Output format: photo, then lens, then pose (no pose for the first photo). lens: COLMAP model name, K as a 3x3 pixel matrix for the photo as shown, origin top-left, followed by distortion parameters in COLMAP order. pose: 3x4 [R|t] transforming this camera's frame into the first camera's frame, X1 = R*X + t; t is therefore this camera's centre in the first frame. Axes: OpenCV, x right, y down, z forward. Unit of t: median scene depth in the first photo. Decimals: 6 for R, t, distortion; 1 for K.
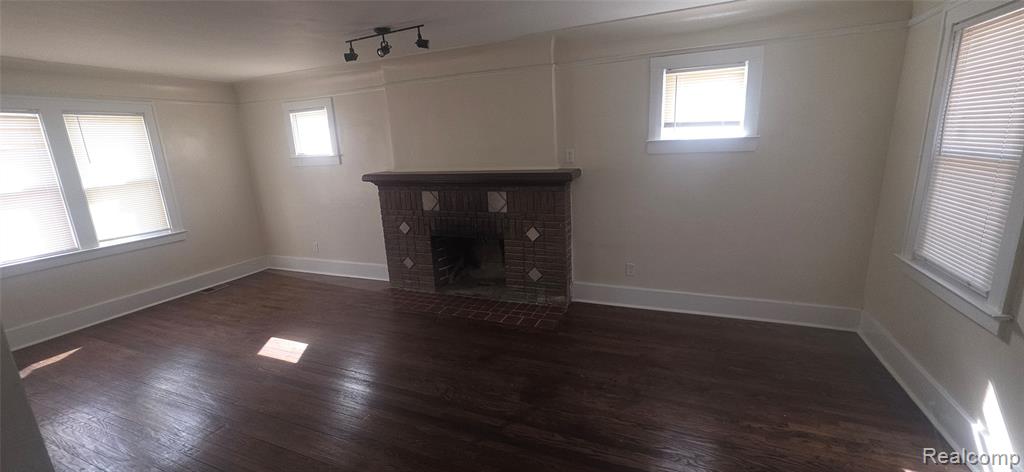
lens RADIAL K [[405.4, 0, 511.7], [0, 405.4, 233.8], [0, 0, 1]] dist [-0.003141, -0.000391]
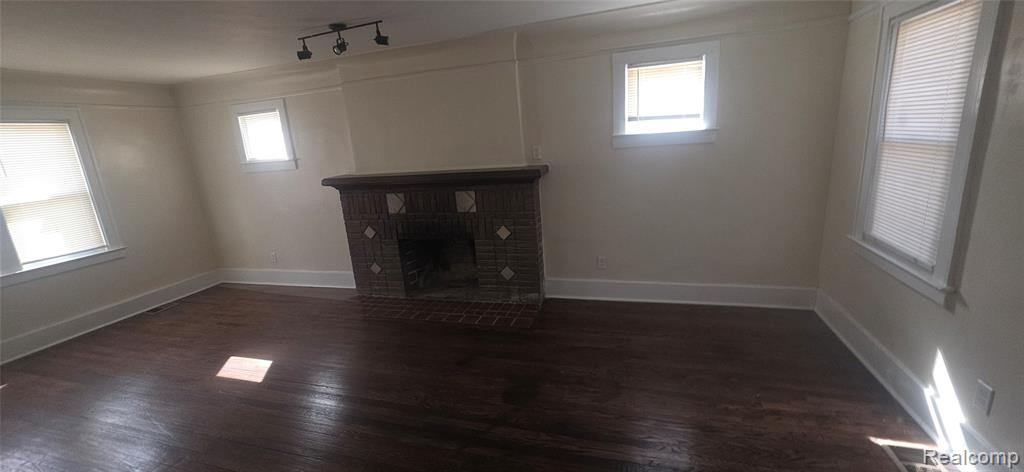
lens RADIAL K [[405.4, 0, 512.0], [0, 405.4, 233.2], [0, 0, 1]] dist [-0.003141, -0.000391]
pose [[0.994853, -0.048465, 0.088984, -0.017520], [0.048169, 0.998824, 0.005474, -0.002697], [-0.089144, -0.001160, 0.996018, 0.012804]]
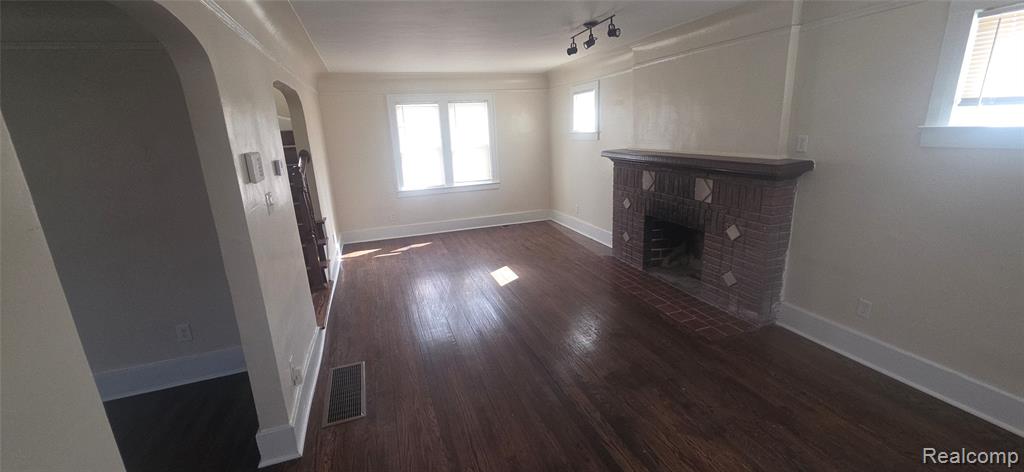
lens RADIAL K [[405.4, 0, 510.8], [0, 405.4, 234.2], [0, 0, 1]] dist [-0.003141, -0.000391]
pose [[0.665010, 0.208122, -0.717249, 0.397565], [-0.155496, 0.977924, 0.139591, -0.046801], [0.730467, 0.018700, 0.682692, 0.068075]]
